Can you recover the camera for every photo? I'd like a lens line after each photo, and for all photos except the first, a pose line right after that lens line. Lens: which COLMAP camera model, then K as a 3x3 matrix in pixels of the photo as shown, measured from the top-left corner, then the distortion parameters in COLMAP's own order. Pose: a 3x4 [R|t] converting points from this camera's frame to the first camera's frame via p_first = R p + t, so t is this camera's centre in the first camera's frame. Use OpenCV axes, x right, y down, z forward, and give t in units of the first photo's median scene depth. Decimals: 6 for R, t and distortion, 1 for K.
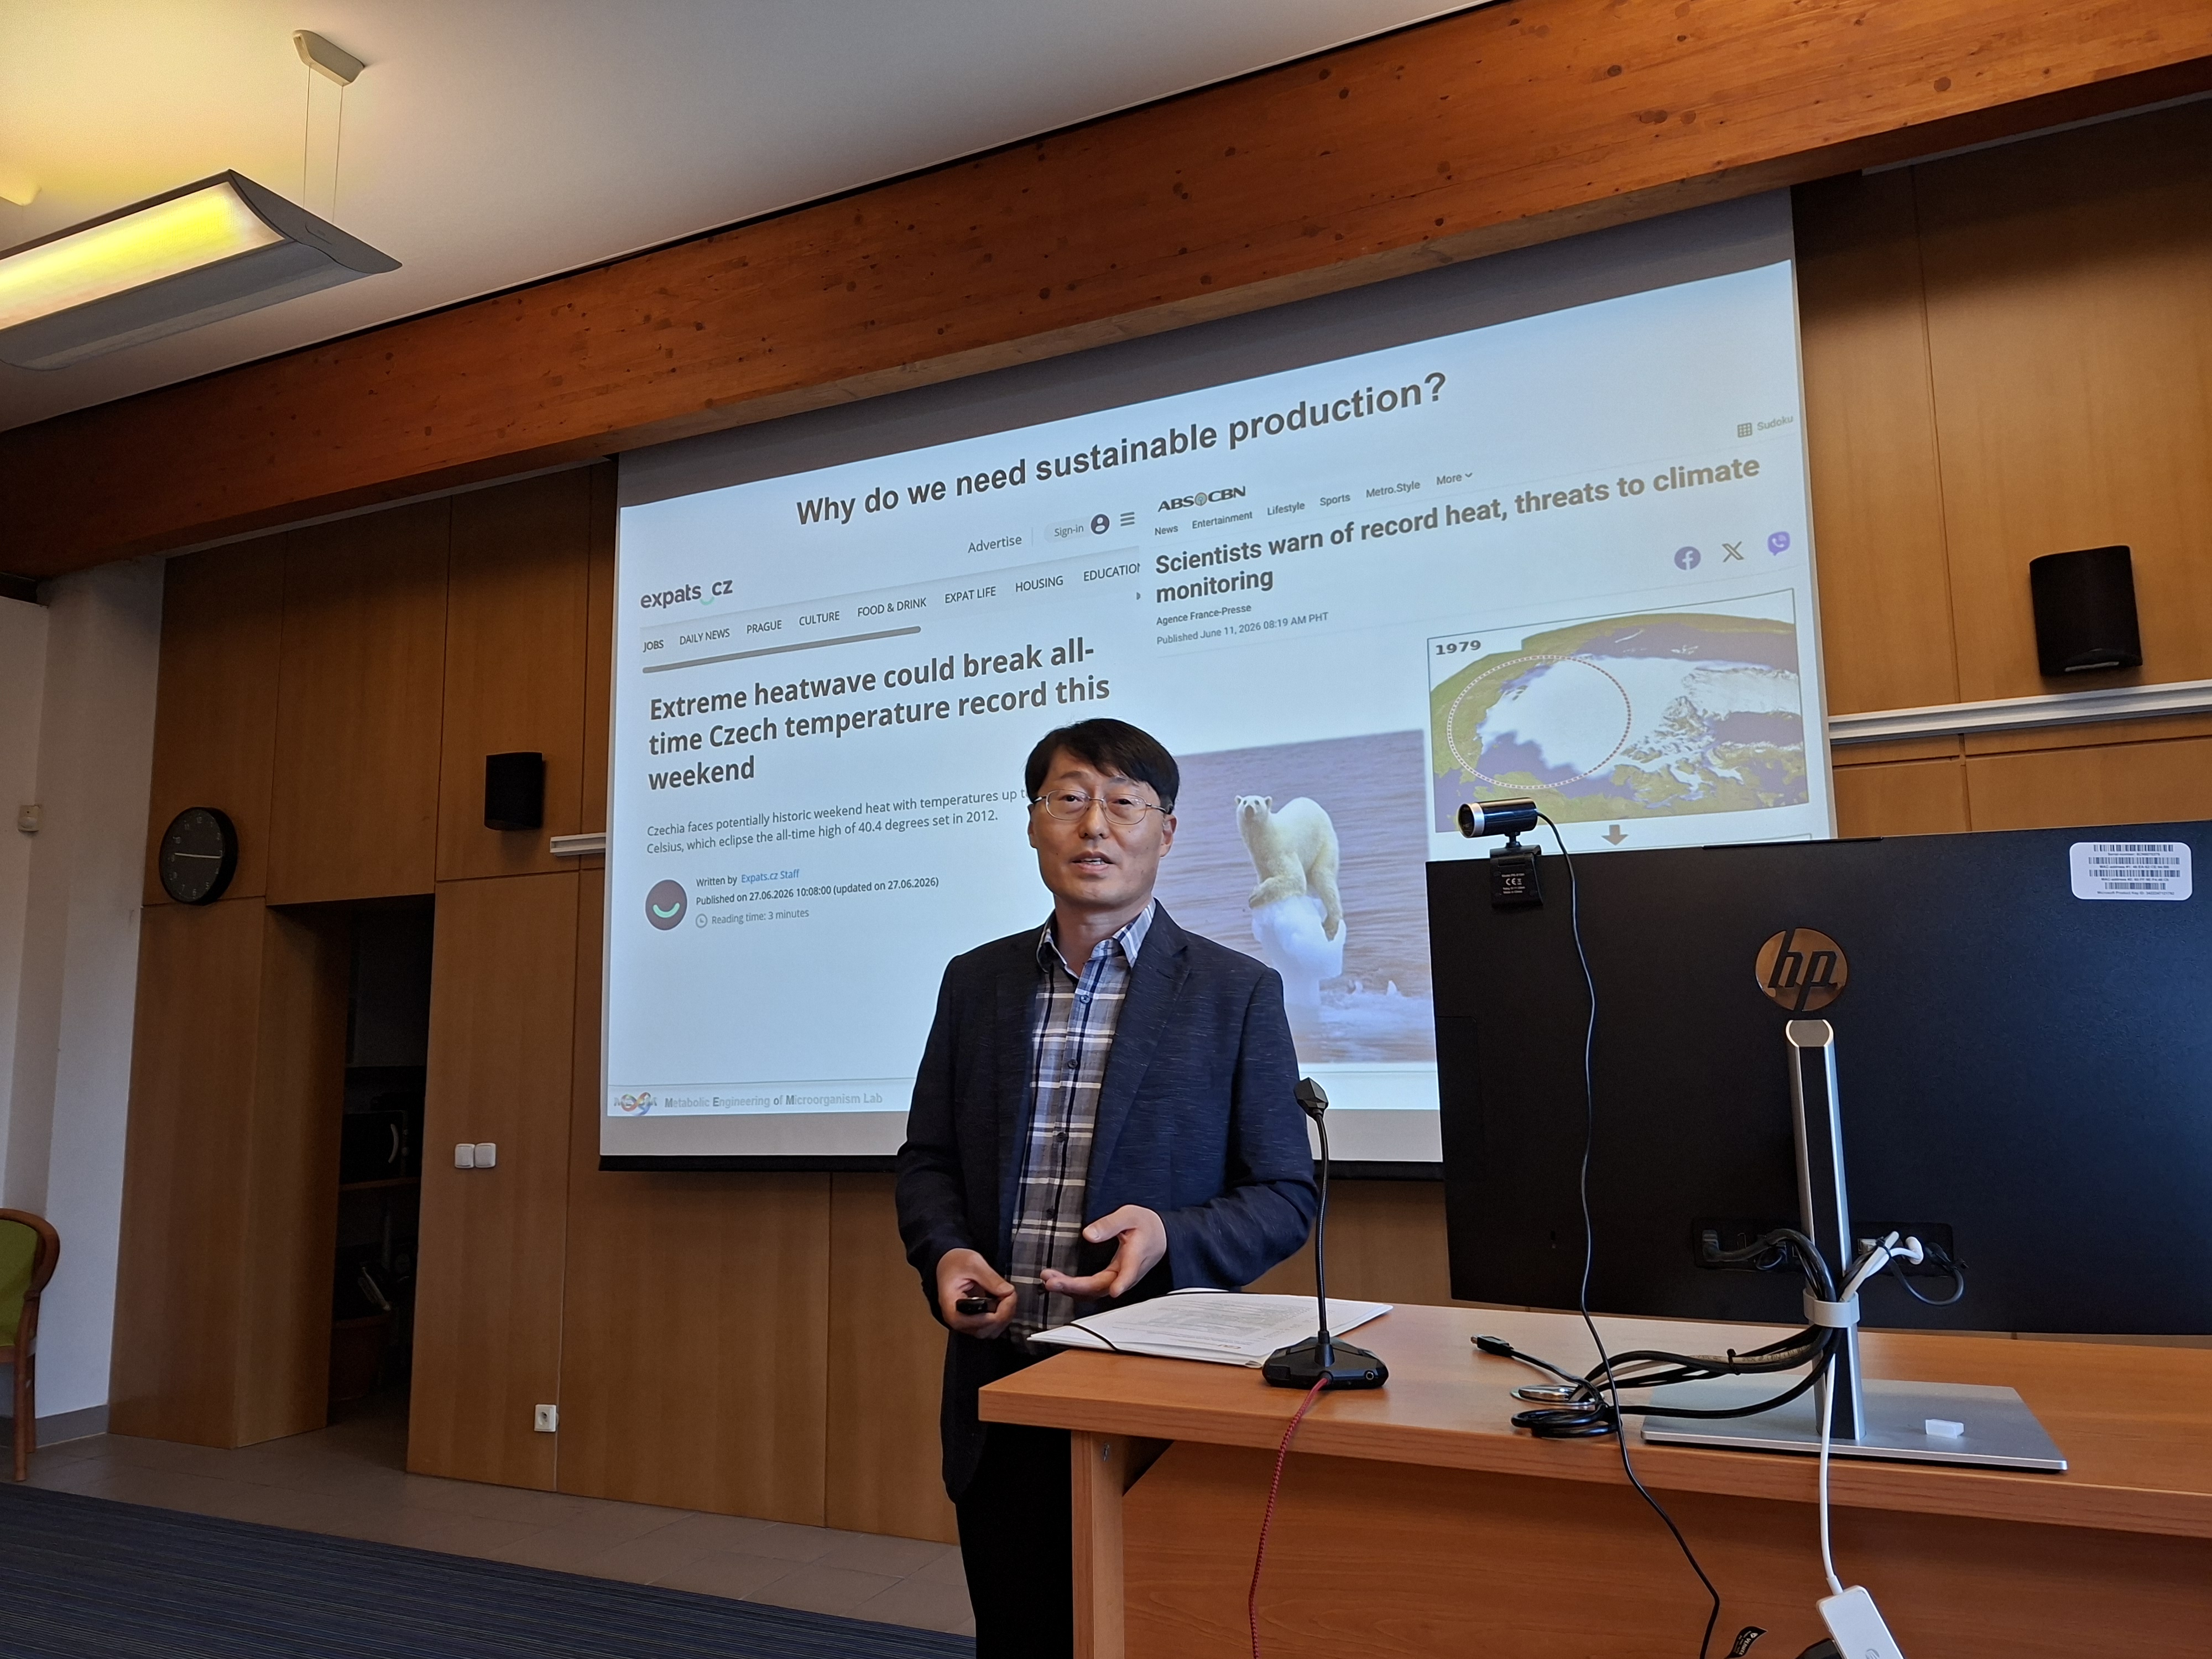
lens RADIAL K [[1541.9, 0, 1112.4], [0, 1541.9, 849.4], [0, 0, 1]] dist [0.052181, -0.054181]
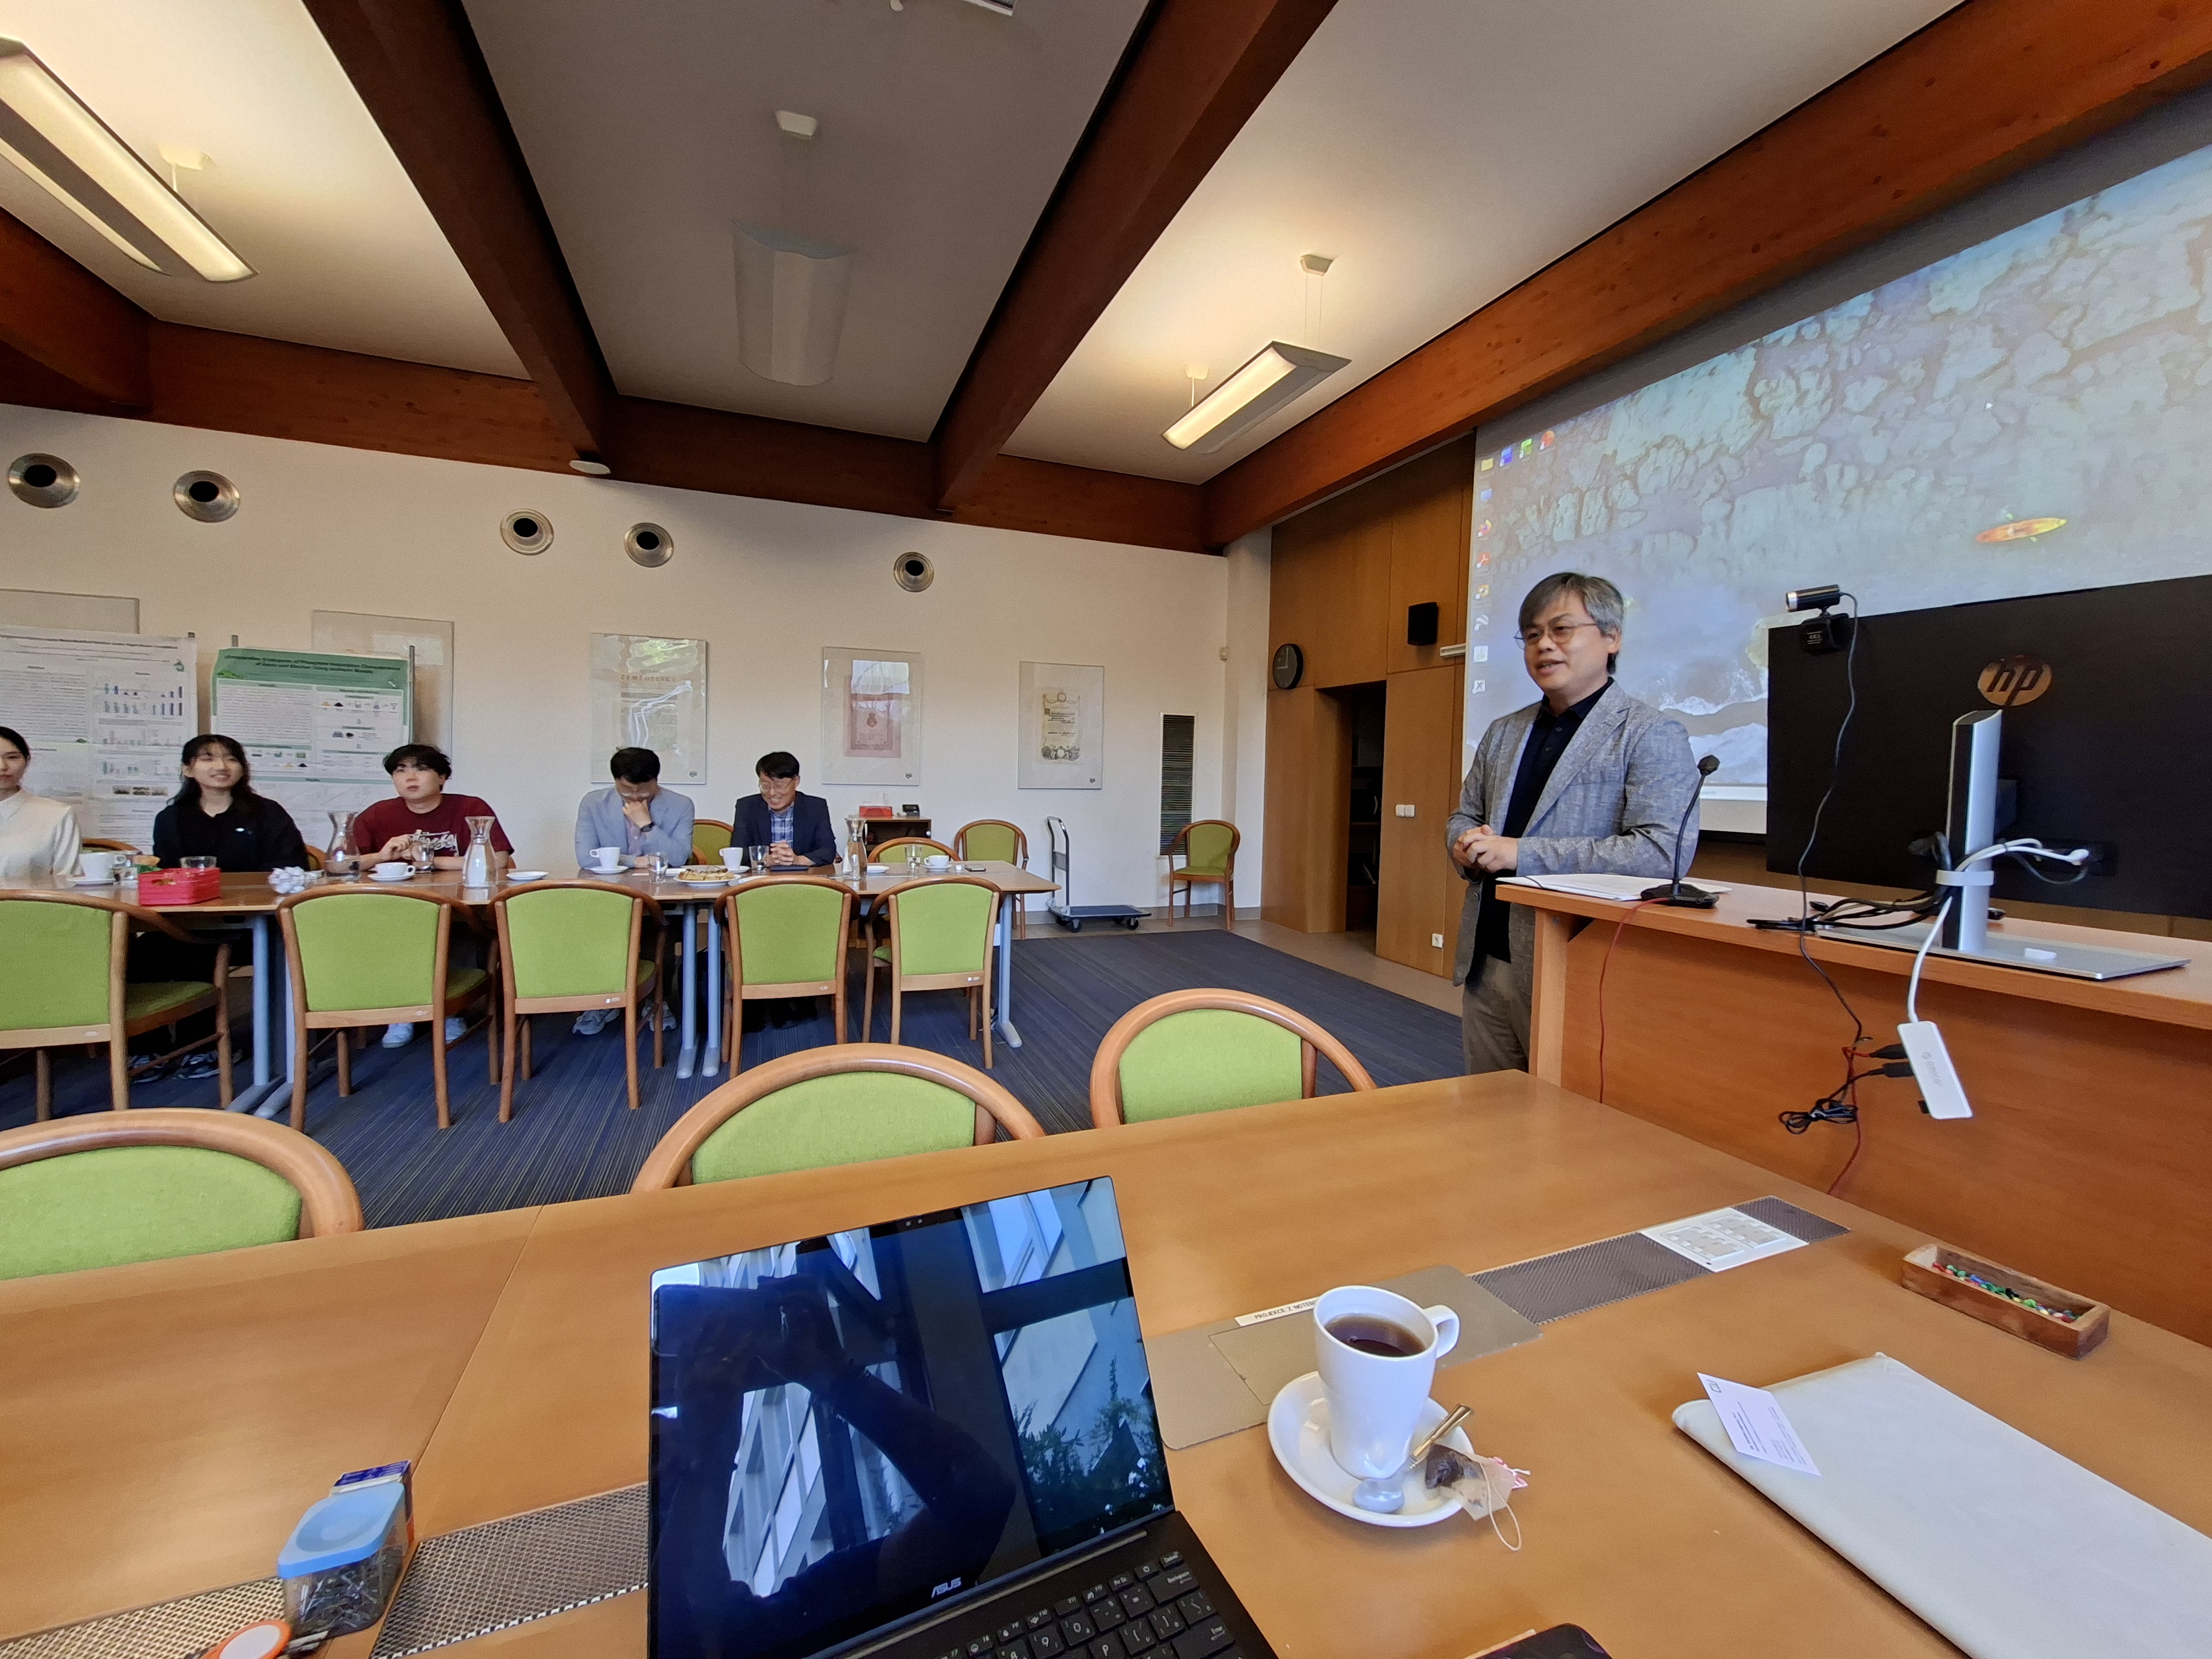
lens RADIAL K [[866.1, 0, 1105.3], [0, 866.1, 805.8], [0, 0, 1]] dist [-0.005524, 0.000624]
pose [[0.719767, 0.060617, -0.691565, 0.096471], [0.057581, 0.987535, 0.146489, 0.005460], [0.691824, -0.145259, 0.707304, -0.067666]]
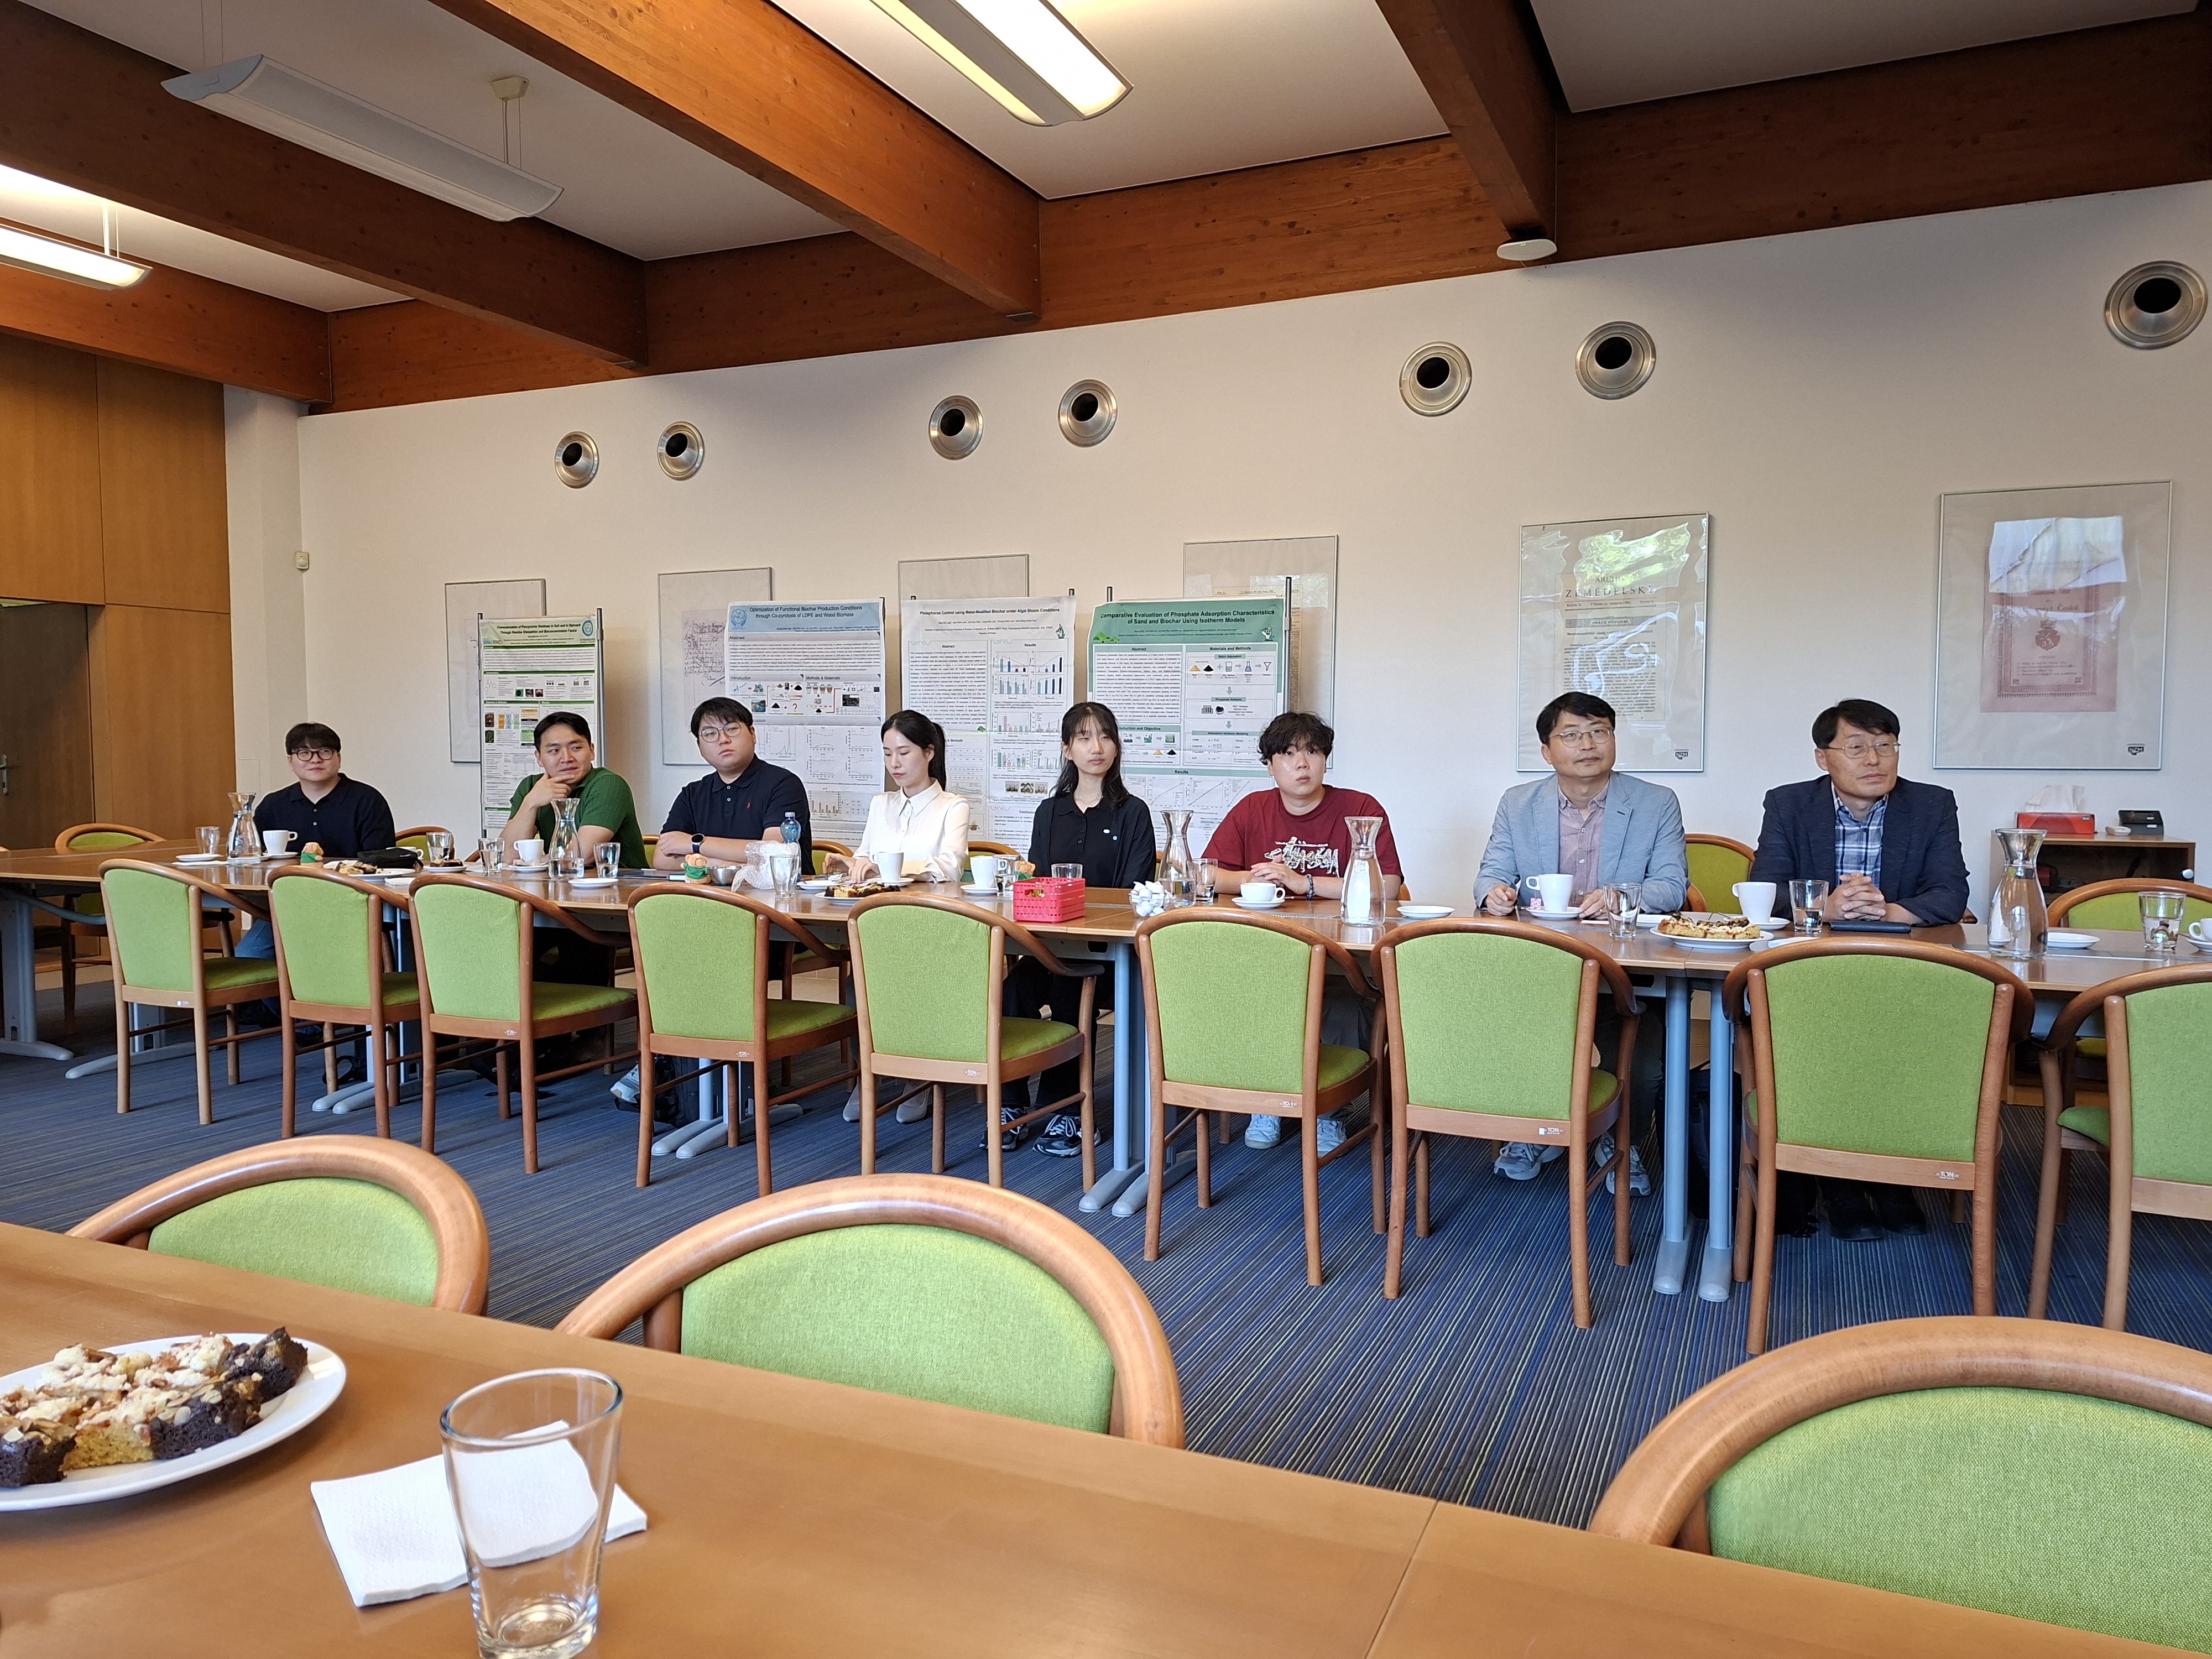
lens RADIAL K [[1512.9, 0, 1116.7], [0, 1512.9, 827.0], [0, 0, 1]] dist [0.117601, -0.151220]
pose [[0.012101, 0.067271, -0.997661, 0.047253], [0.134312, 0.988583, 0.068288, 0.020700], [0.990865, -0.134824, 0.002927, -0.057154]]
